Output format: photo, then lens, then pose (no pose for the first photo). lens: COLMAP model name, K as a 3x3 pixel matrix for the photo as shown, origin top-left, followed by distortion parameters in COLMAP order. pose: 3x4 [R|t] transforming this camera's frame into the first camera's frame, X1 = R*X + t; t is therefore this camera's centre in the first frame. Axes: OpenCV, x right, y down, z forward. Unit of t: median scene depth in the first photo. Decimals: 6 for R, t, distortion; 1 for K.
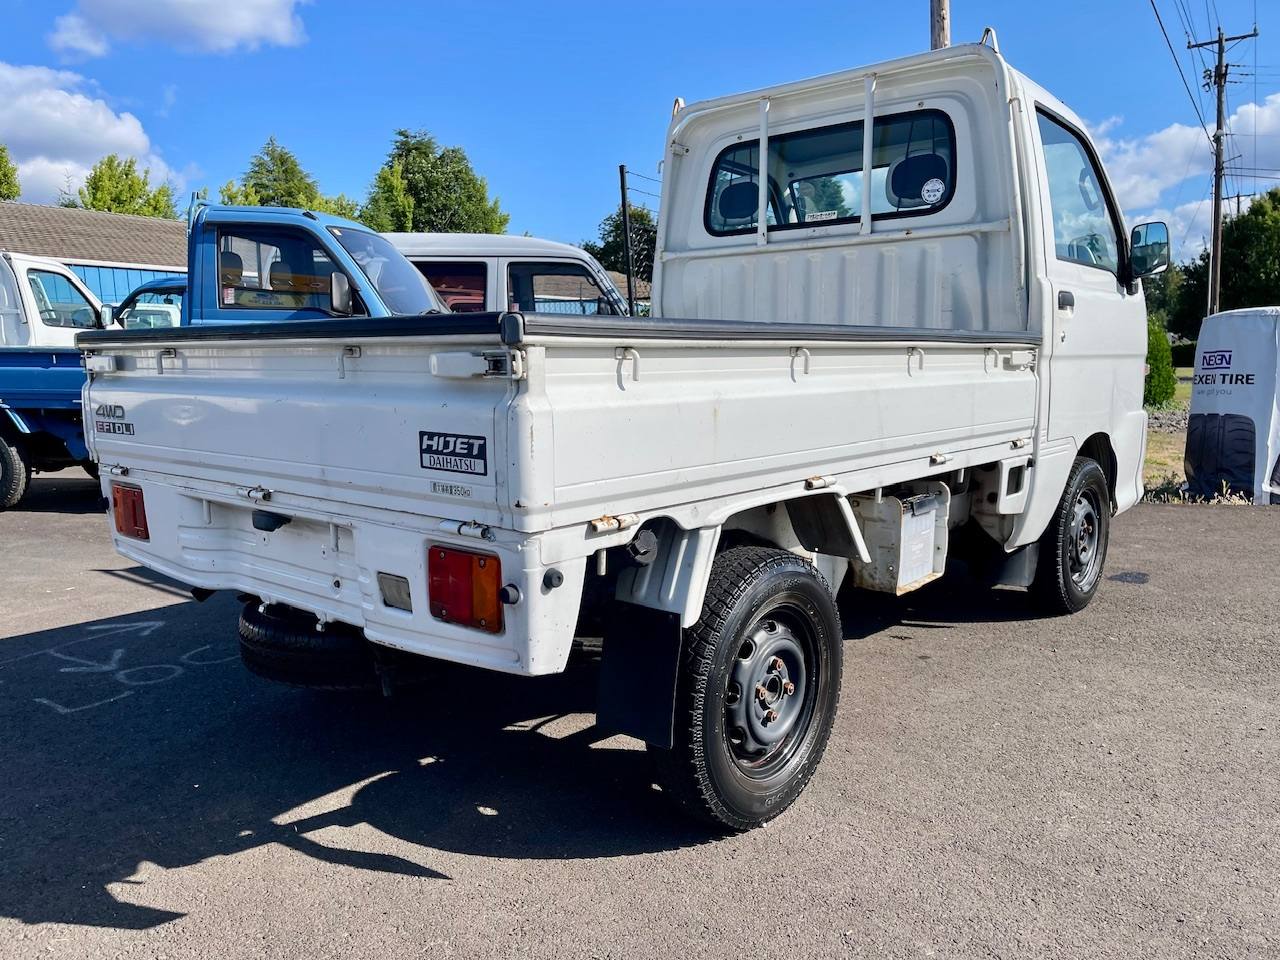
lens RADIAL K [[941.6, 0, 642.1], [0, 941.6, 472.0], [0, 0, 1]] dist [0.059446, -0.077212]
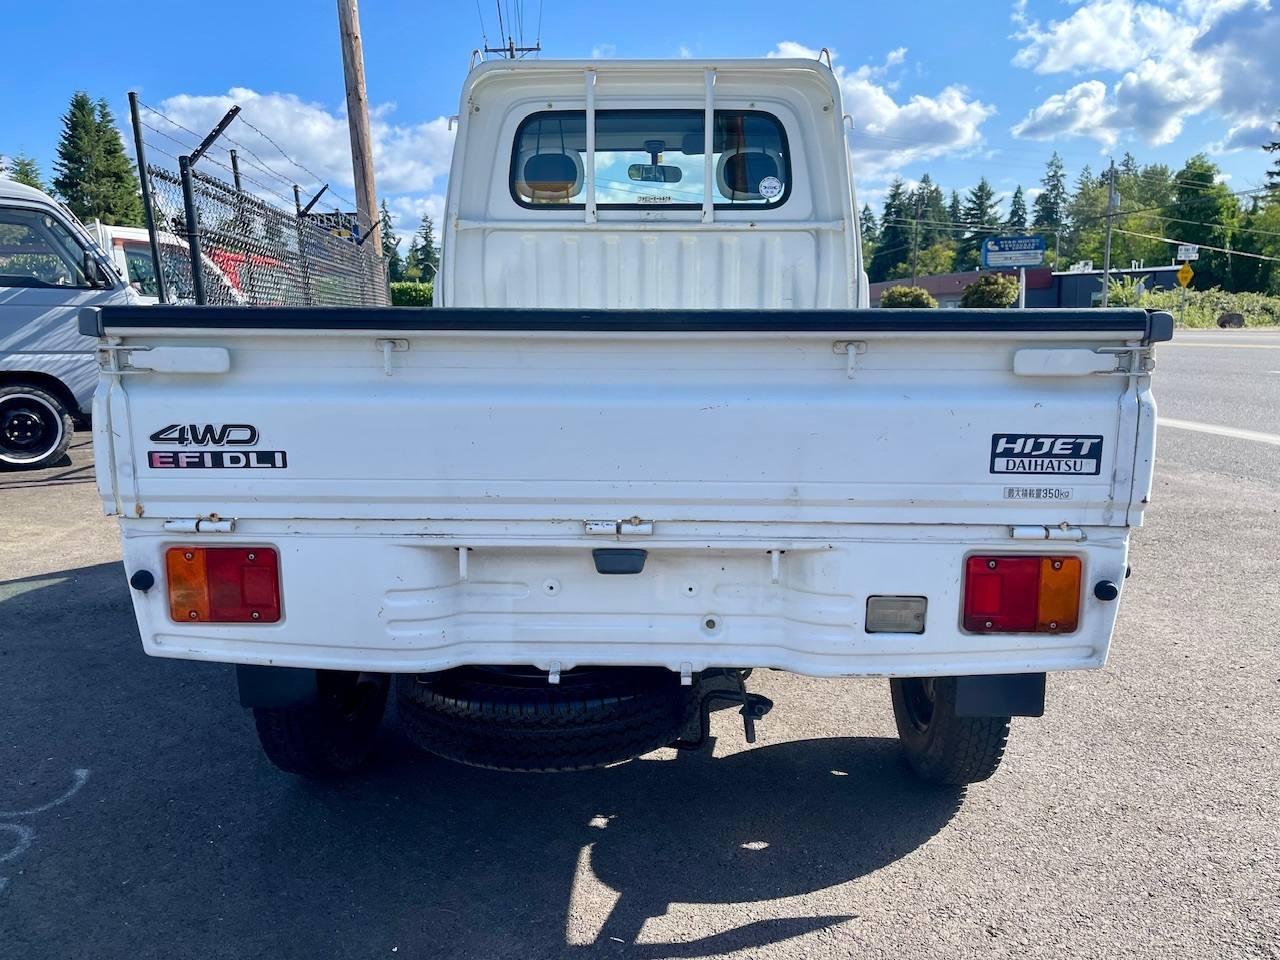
lens RADIAL K [[941.6, 0, 642.1], [0, 941.6, 472.0], [0, 0, 1]] dist [0.059446, -0.077212]
pose [[0.788622, -0.086000, 0.608835, -0.795554], [0.067604, 0.996295, 0.053164, -0.058327], [-0.611151, -0.000767, 0.791514, 0.352033]]
